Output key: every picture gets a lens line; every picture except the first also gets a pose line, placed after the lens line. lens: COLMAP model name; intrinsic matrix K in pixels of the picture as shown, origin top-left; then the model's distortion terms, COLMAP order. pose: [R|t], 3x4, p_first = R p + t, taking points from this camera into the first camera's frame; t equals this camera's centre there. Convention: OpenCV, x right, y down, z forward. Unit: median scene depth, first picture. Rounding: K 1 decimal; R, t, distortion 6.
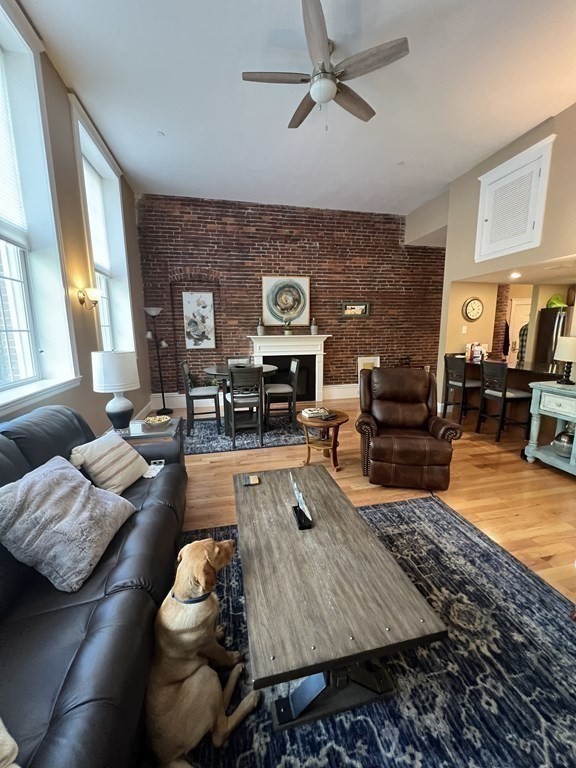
lens RADIAL K [[308.8, 0, 284.2], [0, 308.8, 387.6], [0, 0, 1]] dist [-0.001184, 0.000793]
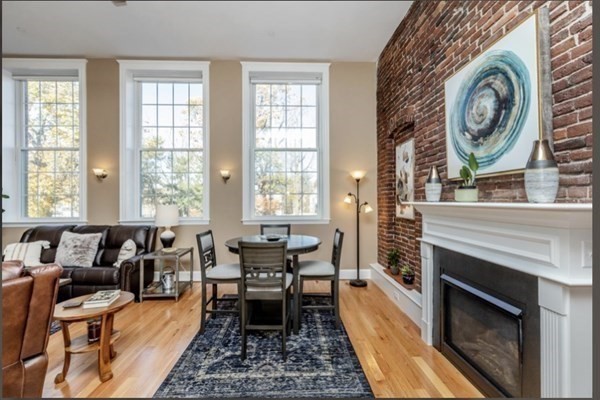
lens RADIAL K [[269.6, 0, 304.1], [0, 269.6, 197.6], [0, 0, 1]] dist [0.001064, 0.000284]
pose [[-0.168541, -0.000005, -0.985695, 0.379852], [-0.178181, 0.983526, 0.030462, -0.153241], [0.969456, 0.180766, -0.165765, 0.880120]]
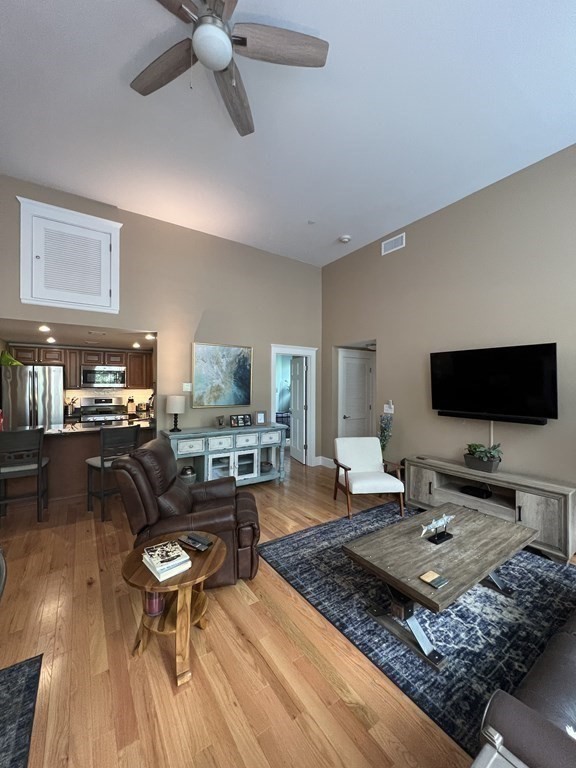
lens RADIAL K [[308.8, 0, 295.2], [0, 308.8, 384.2], [0, 0, 1]] dist [-0.001184, 0.000793]
pose [[-0.385403, 0.002239, 0.922746, -0.248025], [0.171193, 0.982810, 0.069117, -0.110429], [-0.906729, 0.184605, -0.379161, 0.532192]]
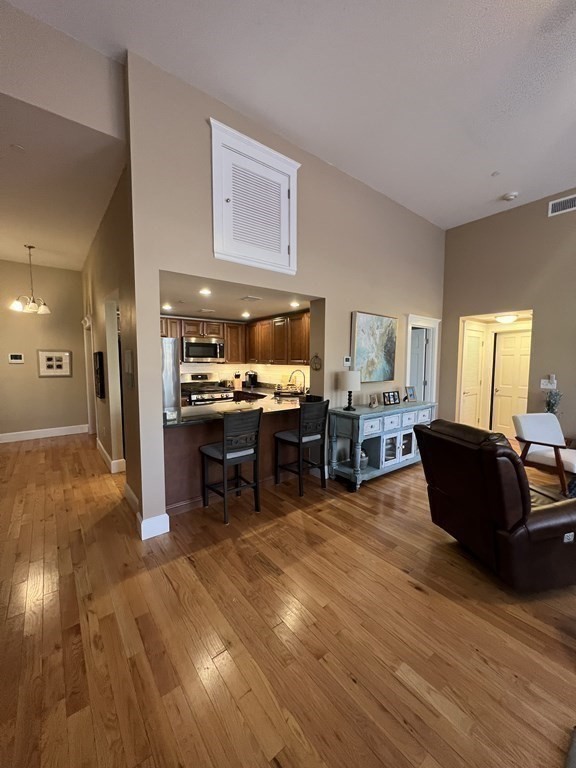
lens RADIAL K [[308.8, 0, 290.8], [0, 308.8, 385.5], [0, 0, 1]] dist [-0.001184, 0.000793]
pose [[-0.445235, -0.070855, 0.892606, -0.009648], [0.166748, 0.972865, 0.160401, -0.172707], [-0.879751, 0.220257, -0.421338, 0.884974]]
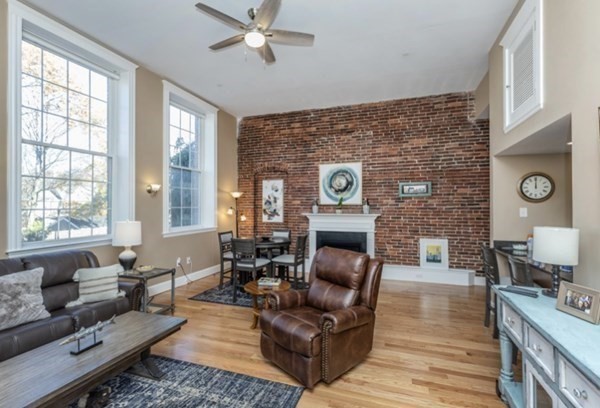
lens RADIAL K [[281.6, 0, 295.6], [0, 281.6, 202.0], [0, 0, 1]] dist [0.023949, -0.003240]
pose [[0.849878, 0.000139, -0.526979, 0.421201], [-0.105135, 0.979941, -0.169297, -0.023909], [0.516385, 0.199286, 0.832846, 0.072945]]
